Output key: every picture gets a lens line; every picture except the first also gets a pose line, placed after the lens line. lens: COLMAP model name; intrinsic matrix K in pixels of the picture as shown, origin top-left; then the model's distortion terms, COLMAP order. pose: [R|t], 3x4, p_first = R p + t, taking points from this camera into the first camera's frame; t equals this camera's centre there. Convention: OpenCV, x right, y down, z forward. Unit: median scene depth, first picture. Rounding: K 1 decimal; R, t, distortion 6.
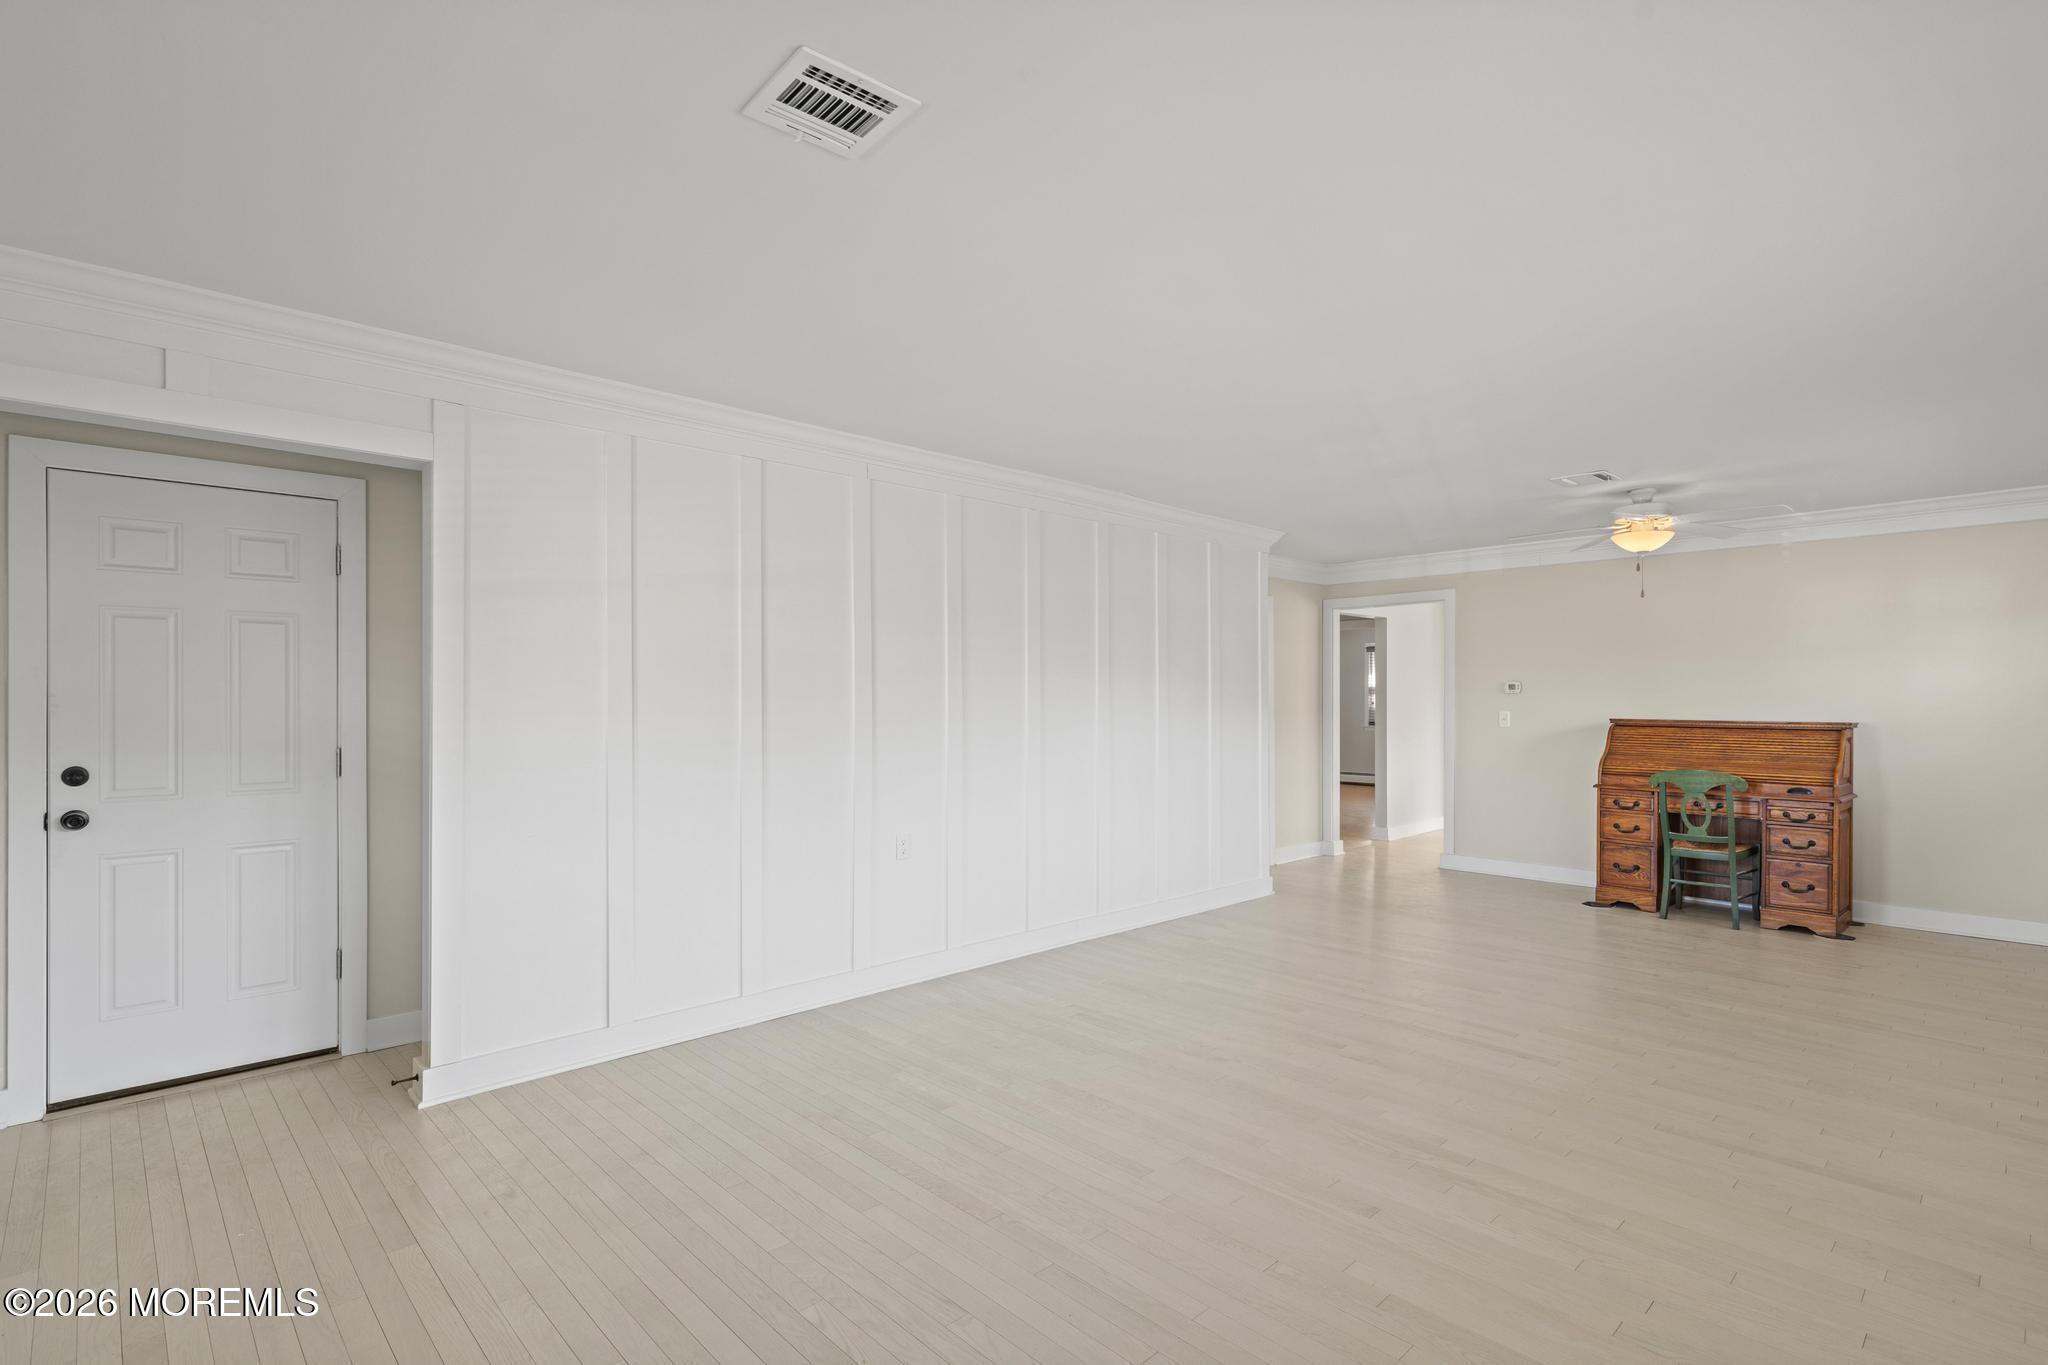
lens RADIAL K [[981.1, 0, 1021.6], [0, 981.1, 694.3], [0, 0, 1]] dist [0.001904, 0.001223]
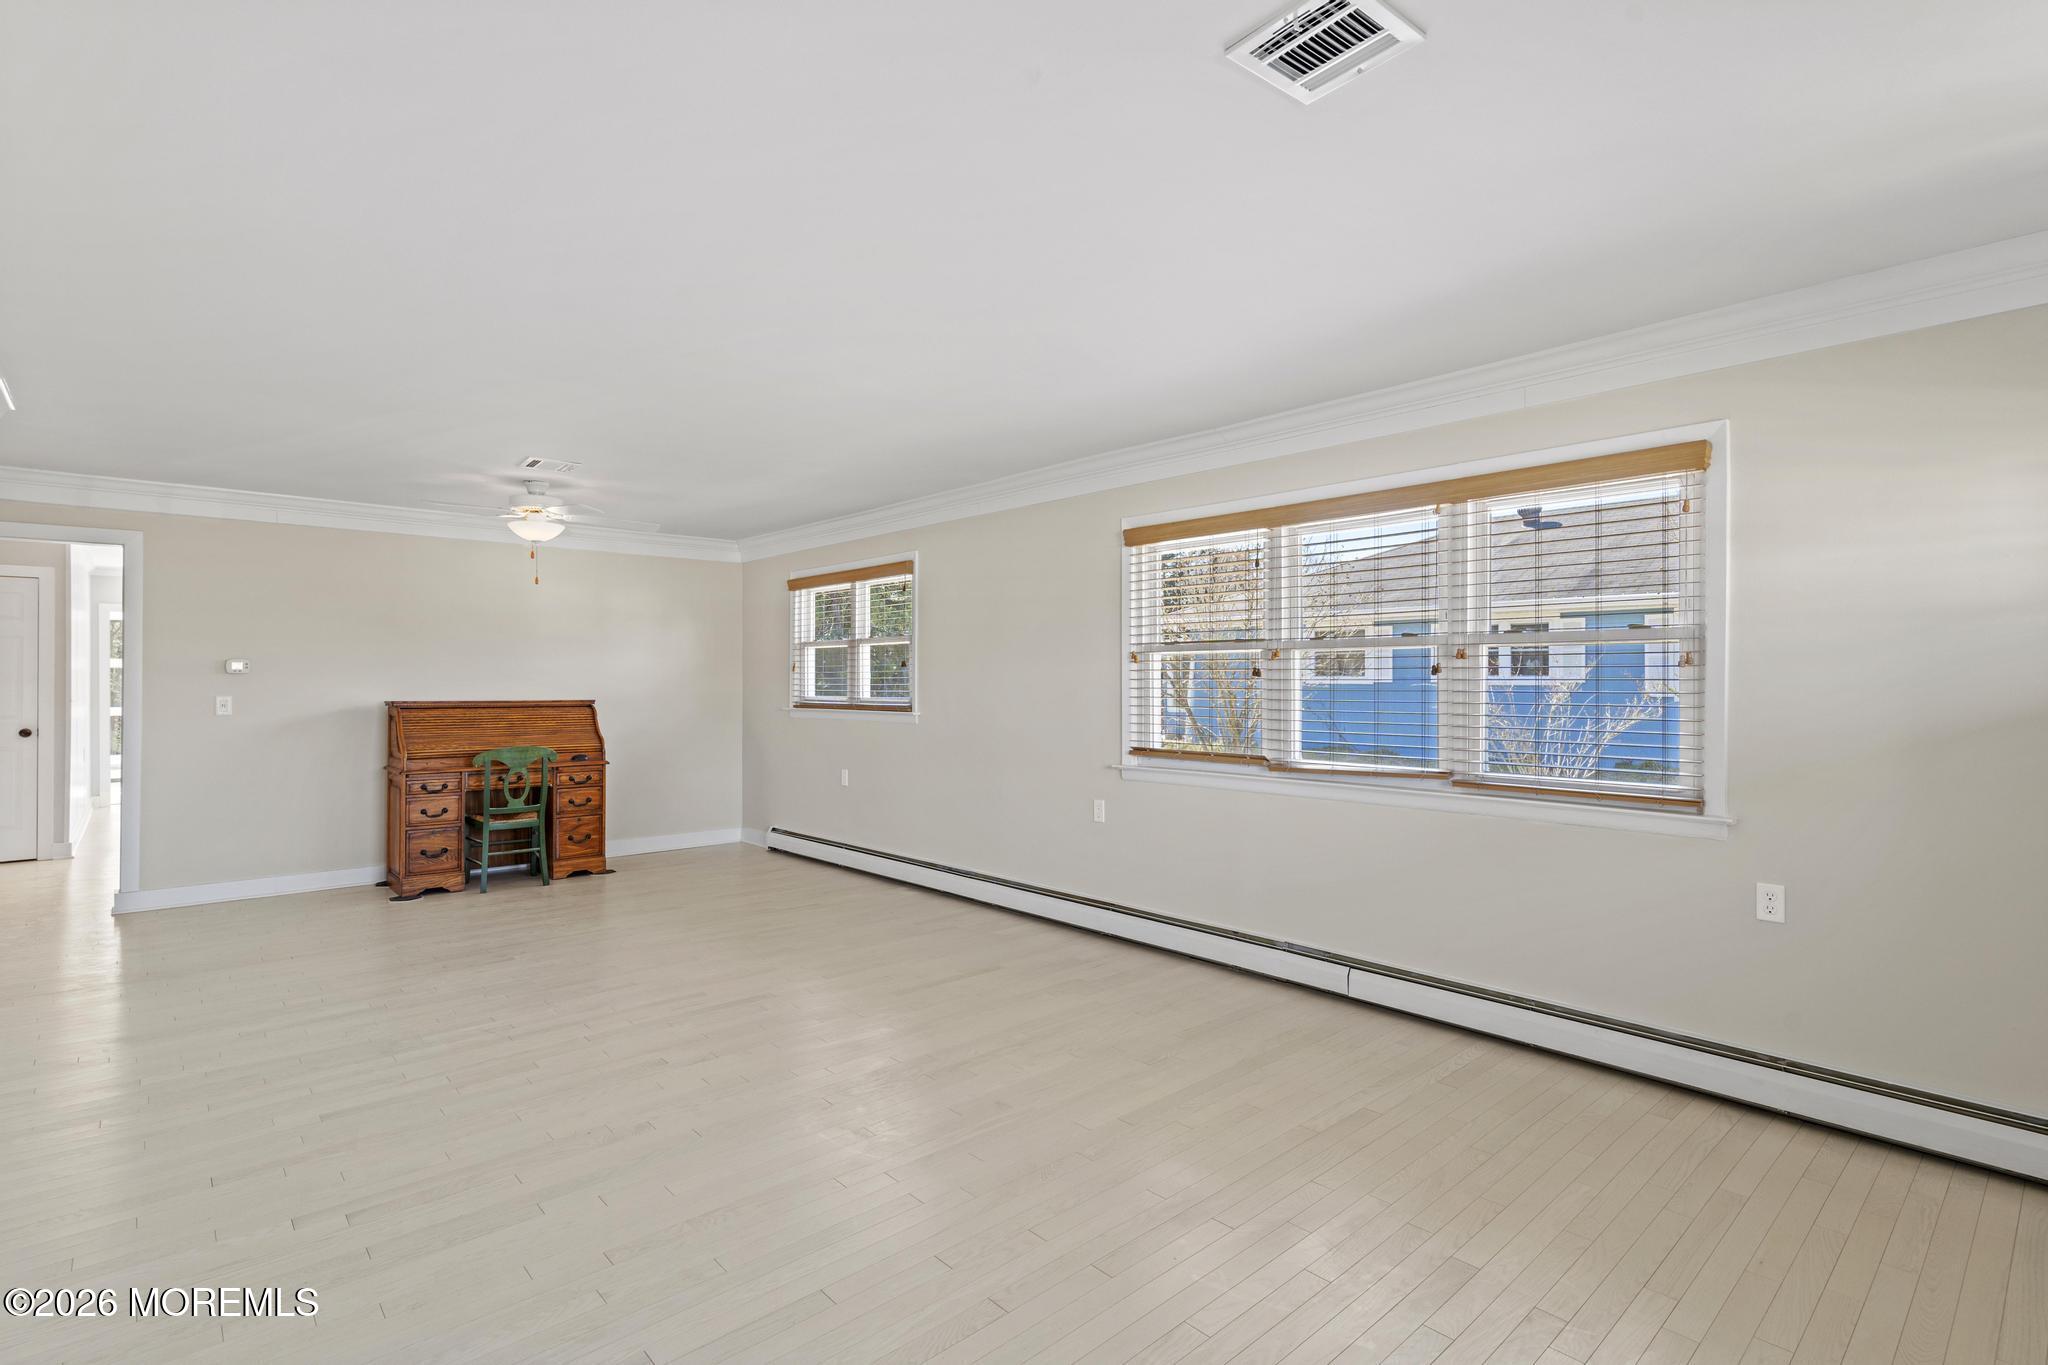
lens RADIAL K [[981.1, 0, 1015.5], [0, 981.1, 682.5], [0, 0, 1]] dist [0.001904, 0.001223]
pose [[0.022844, -0.001419, 0.999738, -0.378351], [-0.005667, 0.999983, 0.001549, 0.001718], [-0.999723, -0.005701, 0.022835, 0.426336]]
